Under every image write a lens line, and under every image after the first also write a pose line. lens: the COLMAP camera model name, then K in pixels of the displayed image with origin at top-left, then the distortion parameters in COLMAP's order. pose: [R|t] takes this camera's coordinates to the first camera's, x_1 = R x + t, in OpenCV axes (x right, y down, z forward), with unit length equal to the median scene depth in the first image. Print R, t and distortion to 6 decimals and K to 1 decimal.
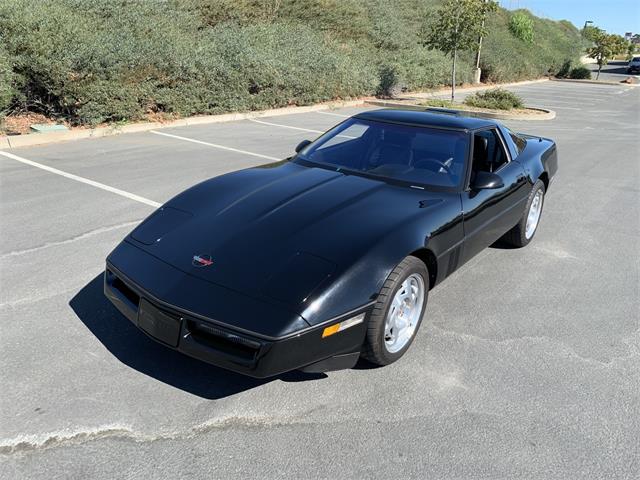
lens RADIAL K [[490.4, 0, 324.8], [0, 490.4, 240.8], [0, 0, 1]] dist [0.026466, -0.026609]
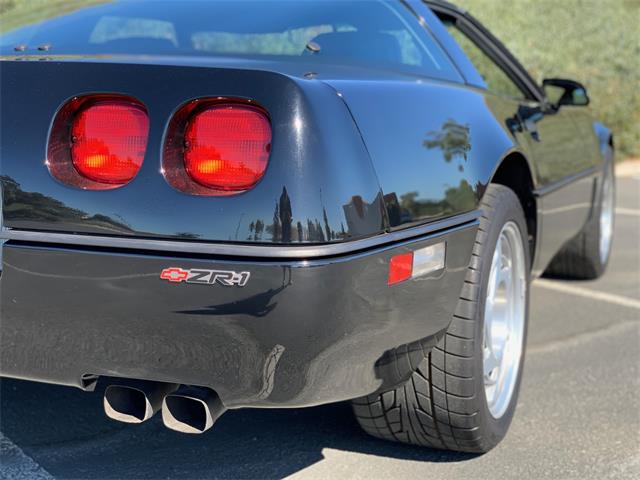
lens RADIAL K [[966.7, 0, 320.9], [0, 966.7, 236.9], [0, 0, 1]] dist [-0.048797, 0.000000]
pose [[0.952833, 0.014907, -0.303130, -0.024134], [-0.085846, 0.971242, -0.222078, -0.036787], [0.291102, 0.237626, 0.926711, 0.304793]]
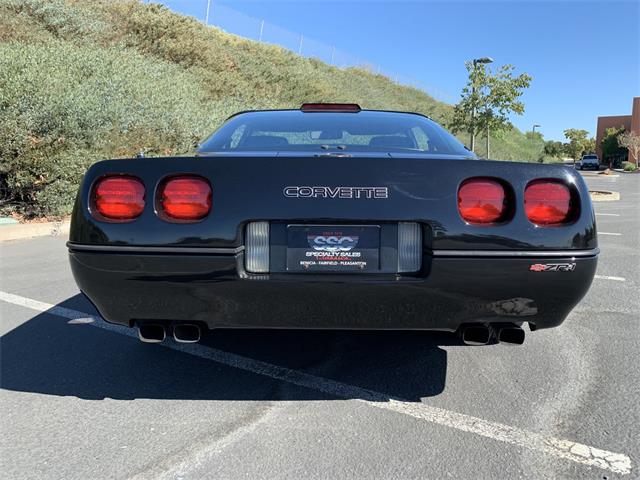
lens RADIAL K [[490.4, 0, 325.4], [0, 490.4, 234.8], [0, 0, 1]] dist [0.026466, -0.026609]
pose [[0.994838, -0.039949, 0.093284, -0.155067], [0.059675, 0.973814, -0.219373, -0.041855], [-0.082077, 0.223807, 0.971171, 0.293032]]
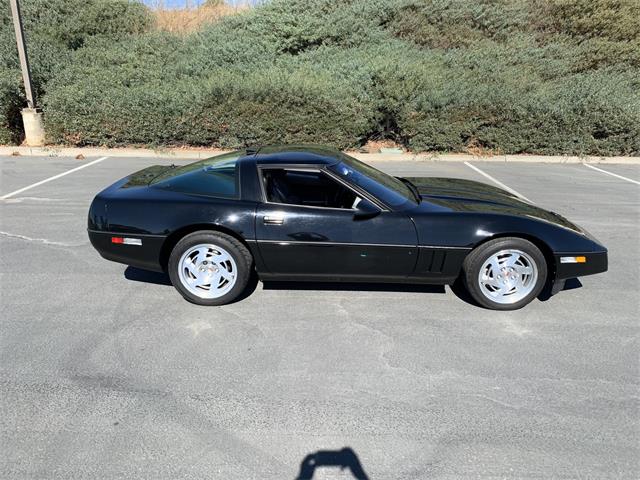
lens RADIAL K [[490.4, 0, 319.6], [0, 490.4, 240.8], [0, 0, 1]] dist [0.026466, -0.026609]
pose [[0.589534, 0.226574, -0.775315, 0.346637], [-0.288556, 0.955591, 0.059845, -0.012045], [0.754443, 0.188441, 0.628733, 0.032708]]
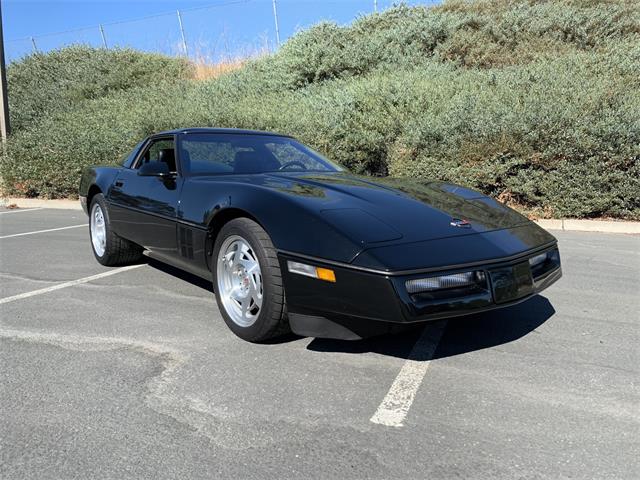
lens RADIAL K [[490.4, 0, 323.0], [0, 490.4, 239.1], [0, 0, 1]] dist [0.026466, -0.026609]
pose [[0.253681, 0.109798, -0.961036, 0.223131], [-0.345717, 0.938204, 0.015932, -0.124479], [0.903397, 0.328205, 0.275964, 0.538317]]
